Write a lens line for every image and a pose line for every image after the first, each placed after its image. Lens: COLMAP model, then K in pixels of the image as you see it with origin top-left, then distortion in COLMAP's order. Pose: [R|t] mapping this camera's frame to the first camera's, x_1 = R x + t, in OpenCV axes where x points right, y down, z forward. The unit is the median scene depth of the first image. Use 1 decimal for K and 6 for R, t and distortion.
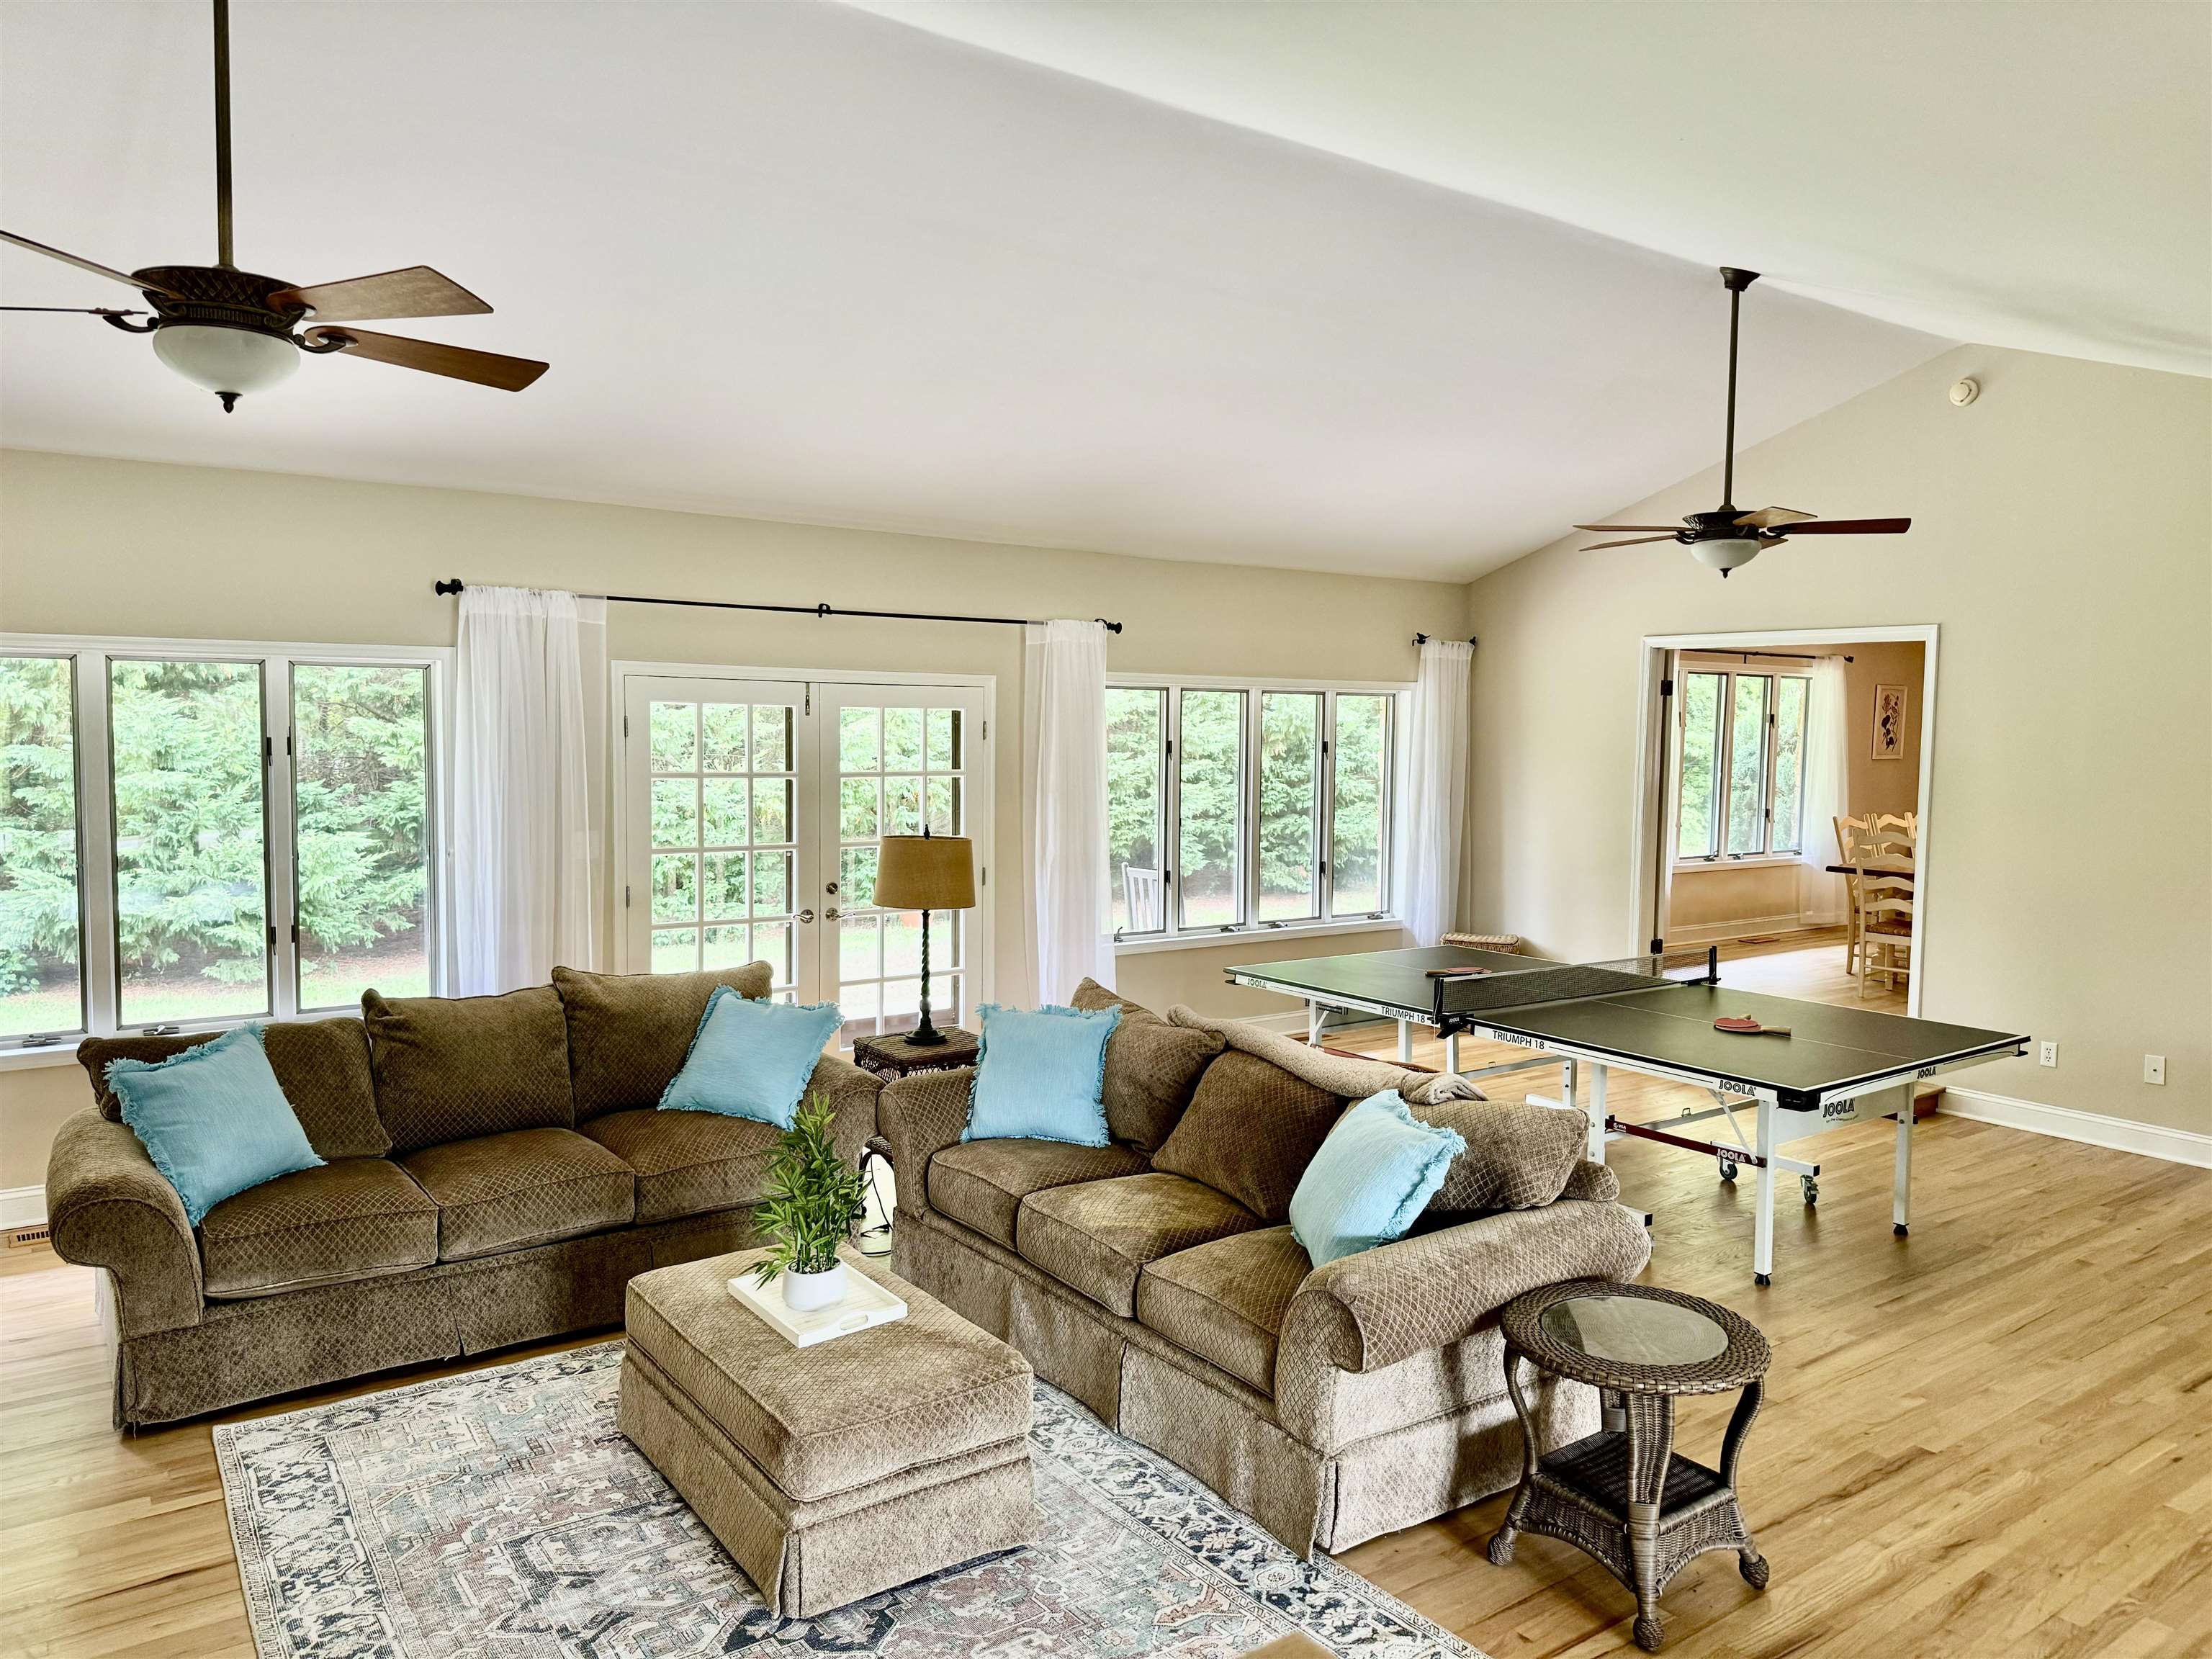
lens RADIAL K [[1528.0, 0, 1114.3], [0, 1528.0, 840.7], [0, 0, 1]] dist [0.088143, -0.114278]
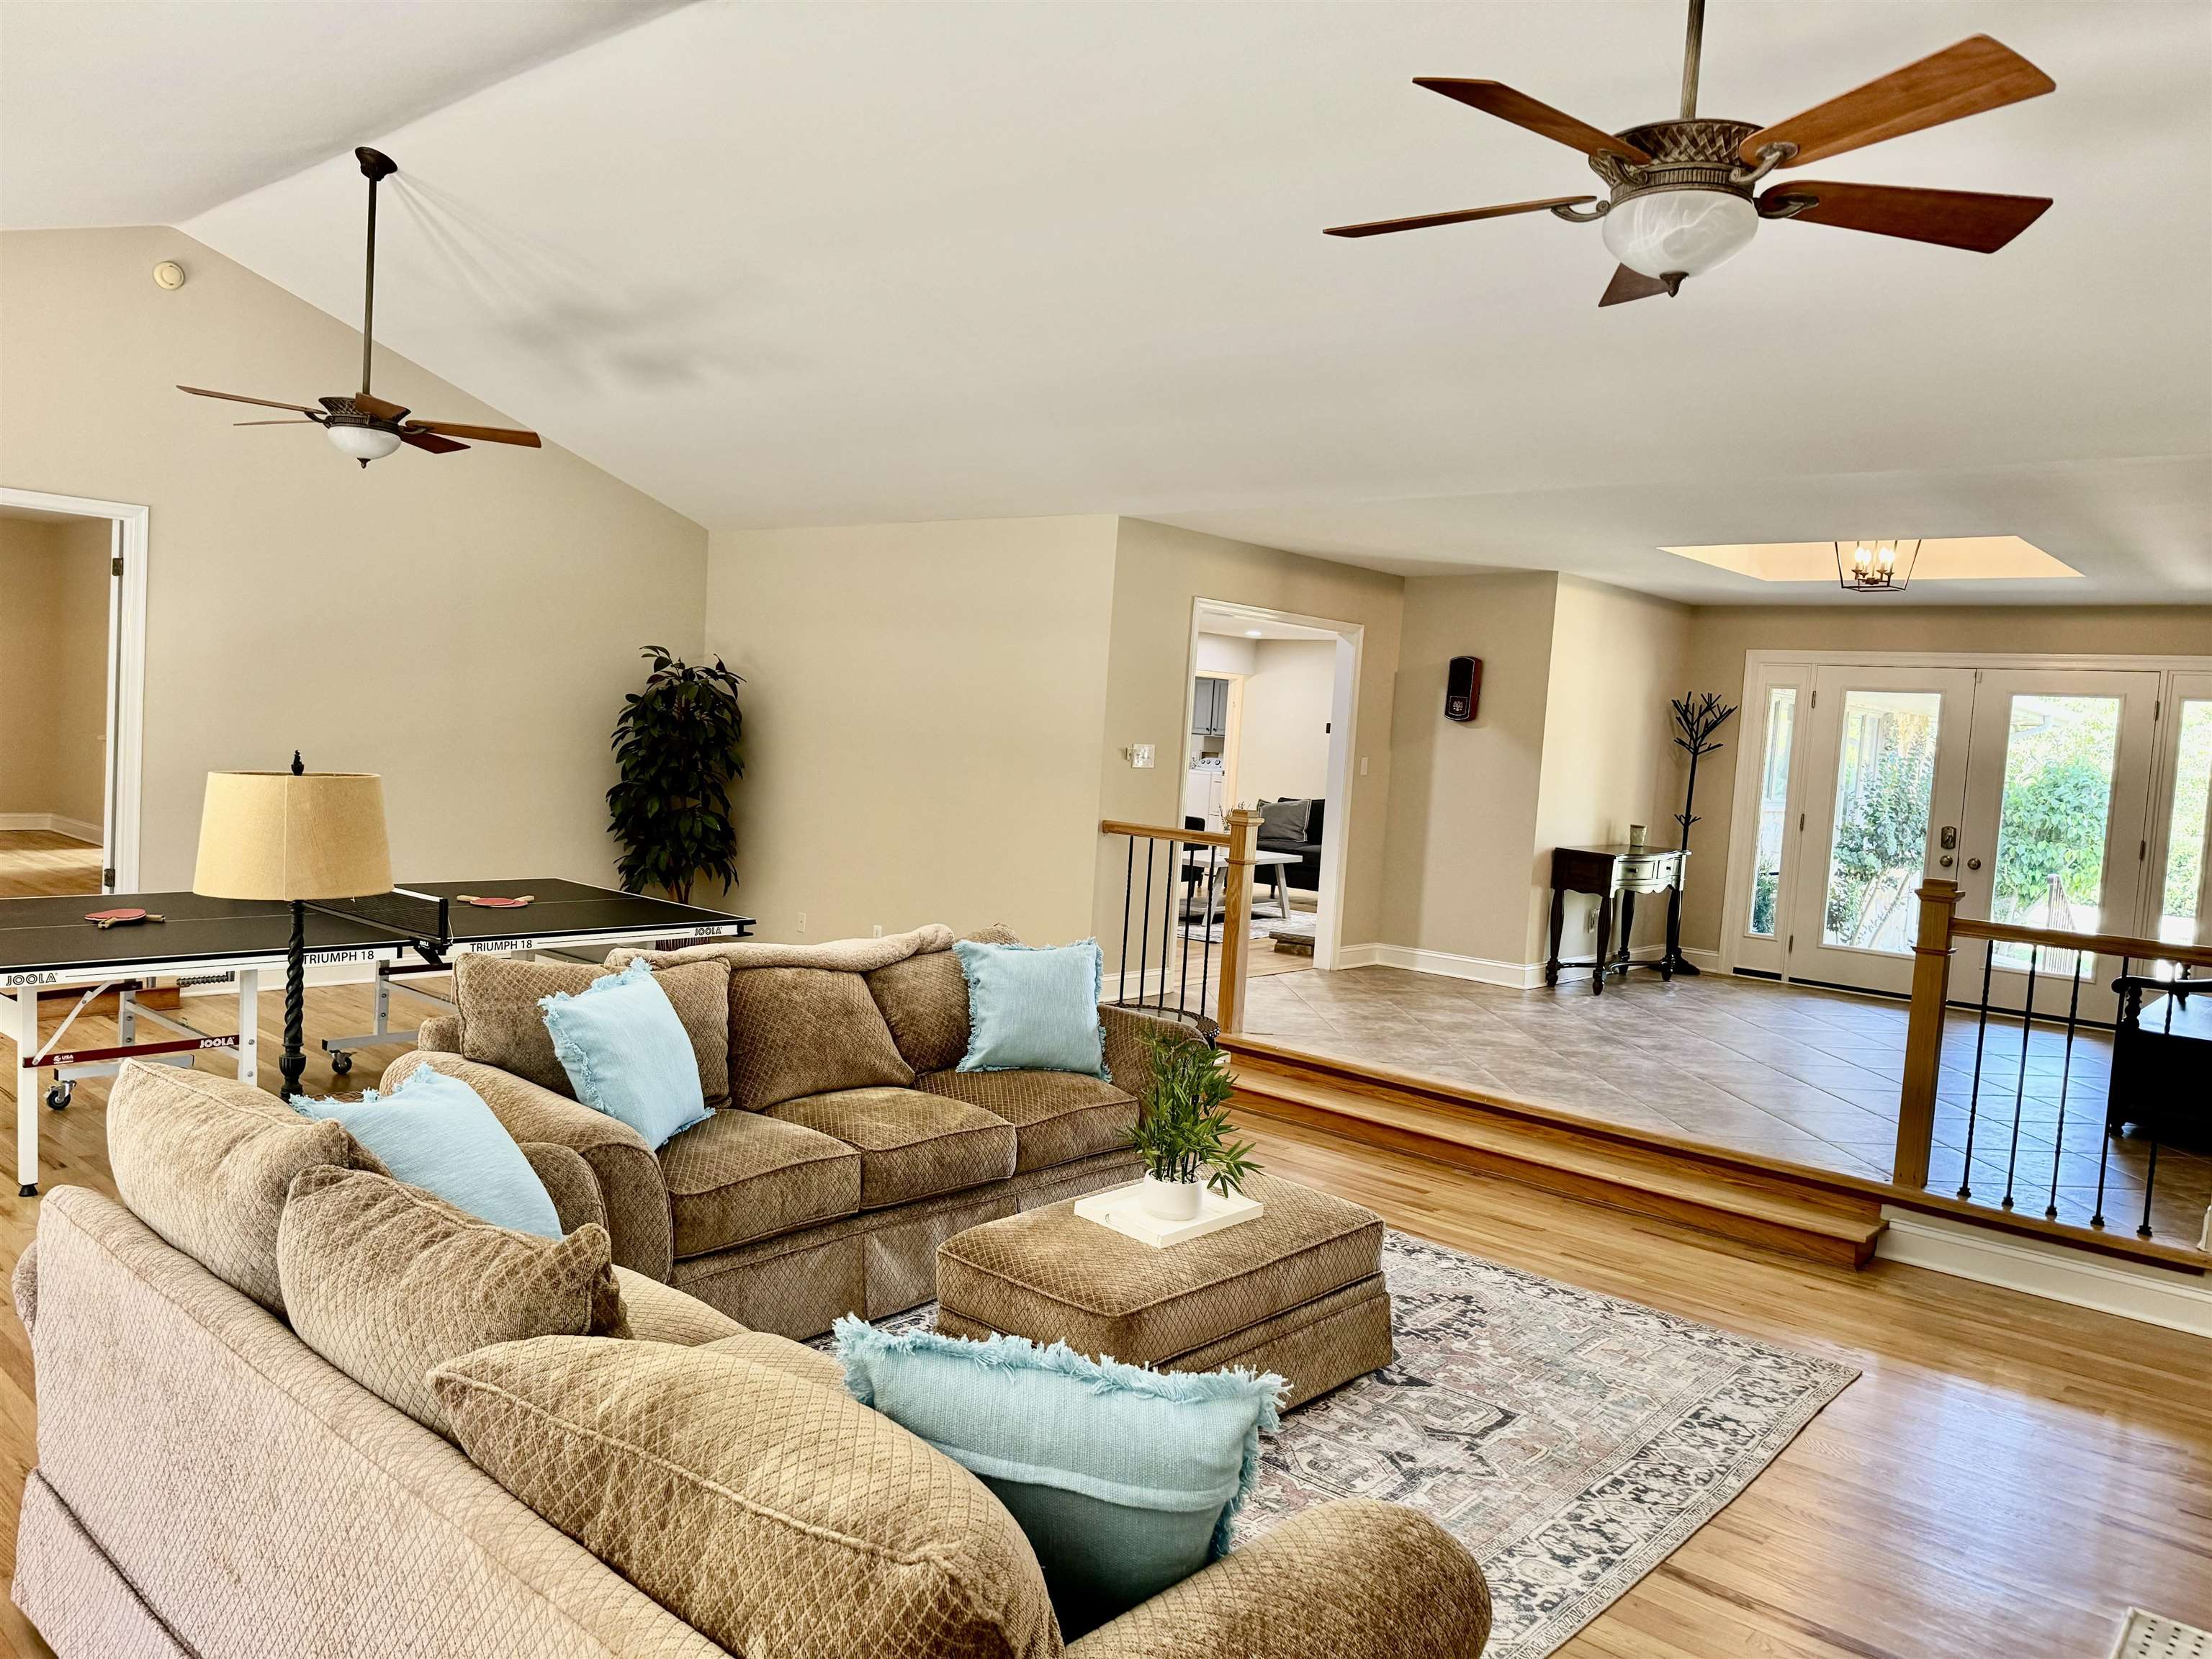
lens RADIAL K [[1528.7, 0, 1106.0], [0, 1528.7, 829.5], [0, 0, 1]] dist [0.151978, -0.310093]
pose [[-0.220116, -0.094087, 0.970926, -0.871297], [0.005113, 0.995213, 0.097599, -0.042197], [-0.975460, 0.026447, -0.218581, 0.951190]]
